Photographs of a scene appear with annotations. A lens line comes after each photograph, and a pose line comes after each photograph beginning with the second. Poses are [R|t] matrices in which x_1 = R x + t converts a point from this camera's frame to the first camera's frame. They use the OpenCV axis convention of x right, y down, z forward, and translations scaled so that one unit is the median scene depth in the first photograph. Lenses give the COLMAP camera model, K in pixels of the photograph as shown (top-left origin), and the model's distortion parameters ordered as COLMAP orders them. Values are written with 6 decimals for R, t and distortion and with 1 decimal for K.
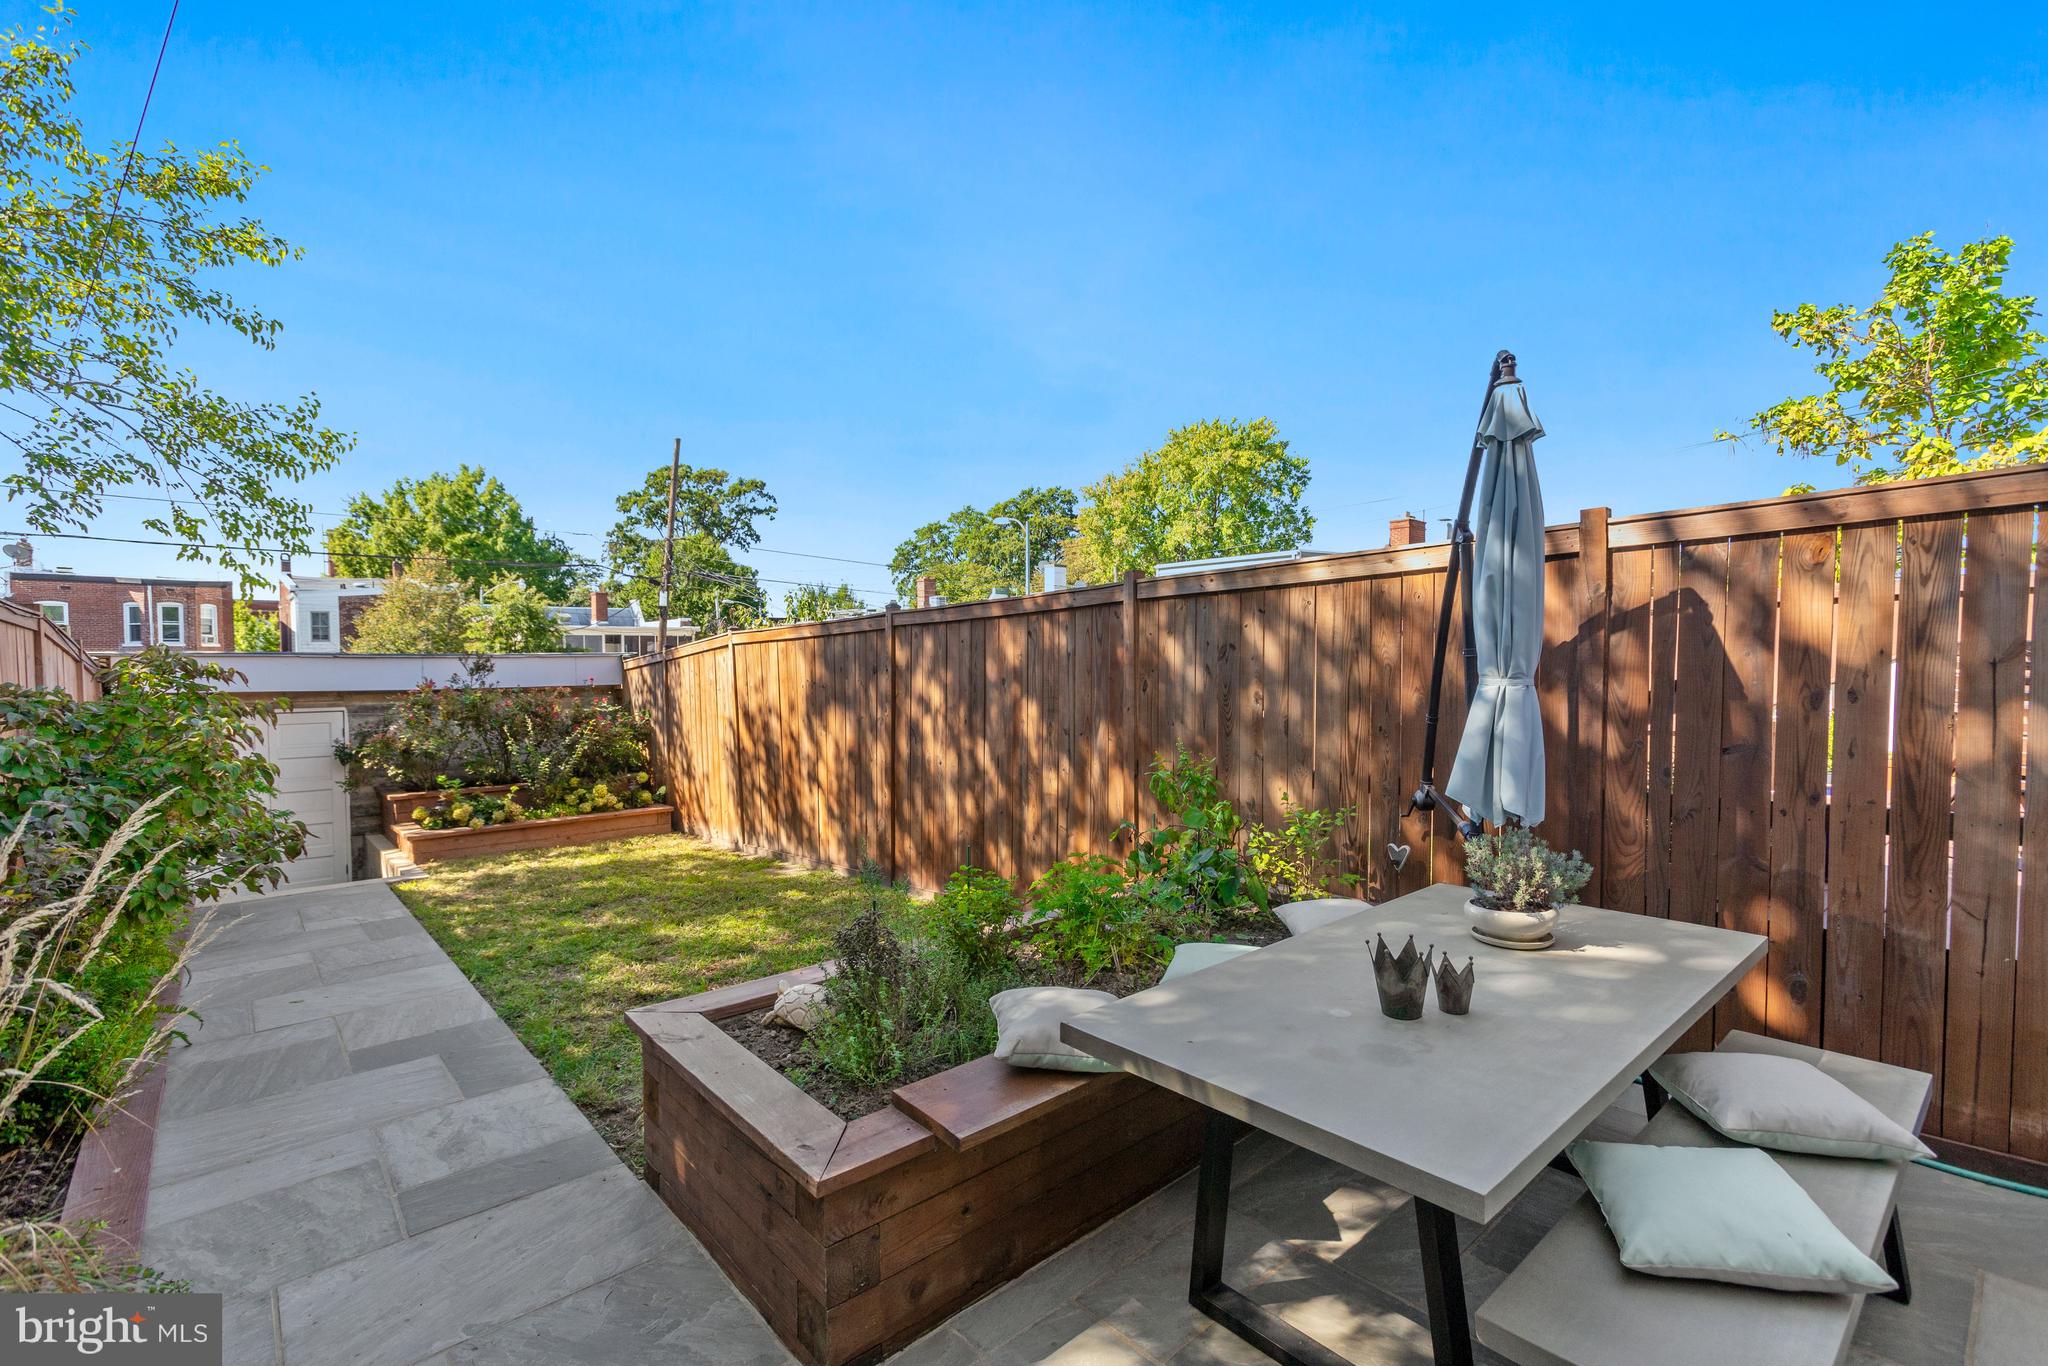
lens RADIAL K [[914.9, 0, 1022.6], [0, 914.9, 685.6], [0, 0, 1]] dist [-0.002874, 0.010247]
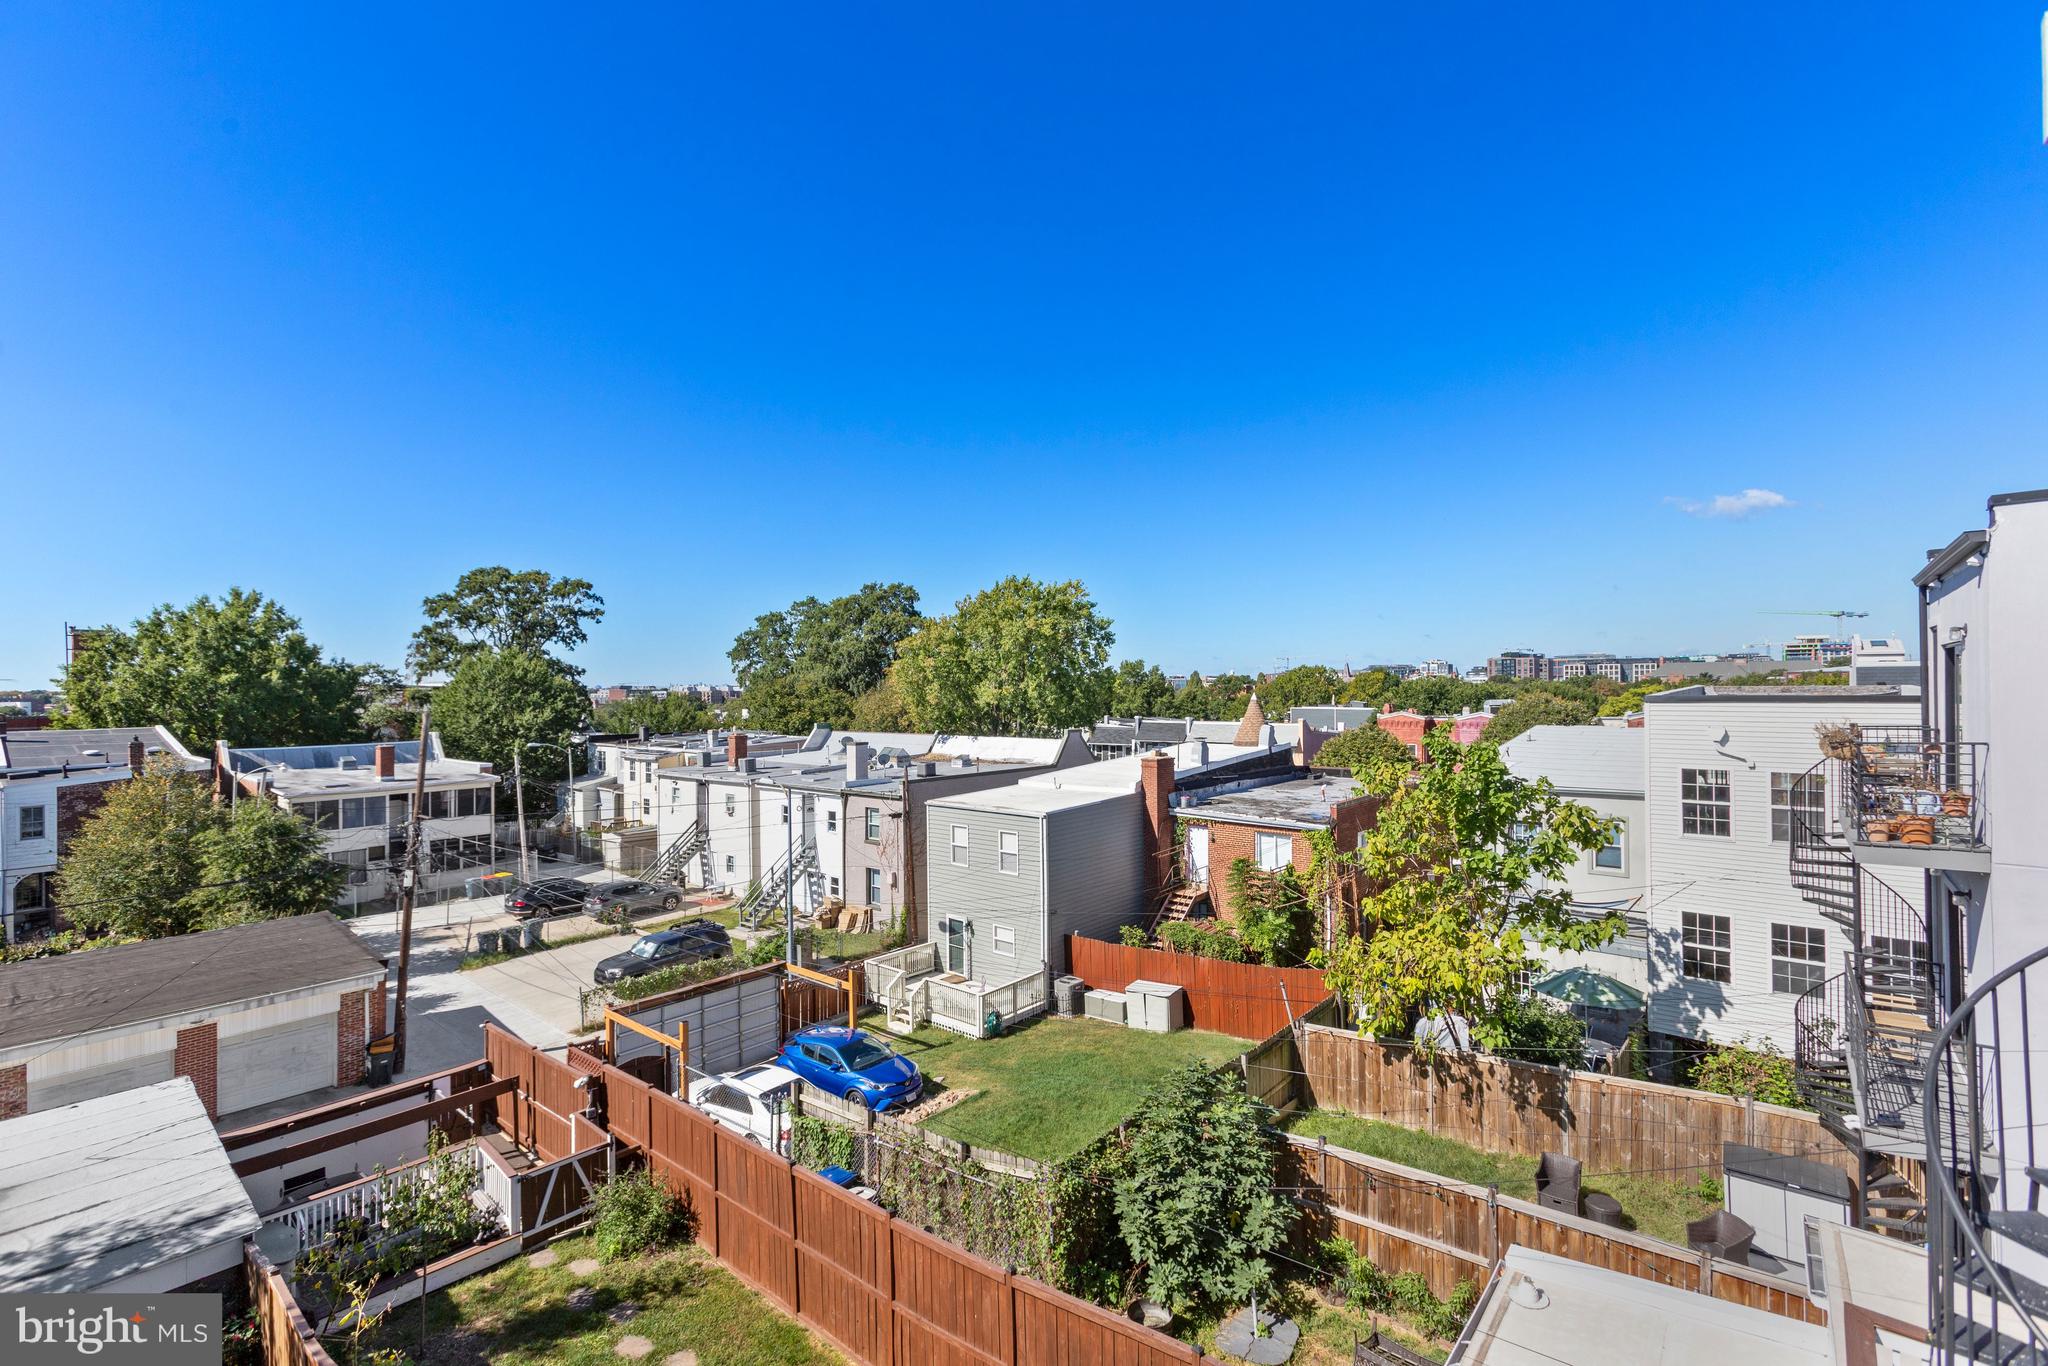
lens RADIAL K [[914.9, 0, 1022.6], [0, 914.9, 685.6], [0, 0, 1]] dist [-0.002874, 0.010247]
pose [[0.990115, 0.000369, 0.140258, 0.062809], [0.004329, 0.999440, -0.033193, -0.137377], [-0.140191, 0.033472, 0.989559, -0.039084]]
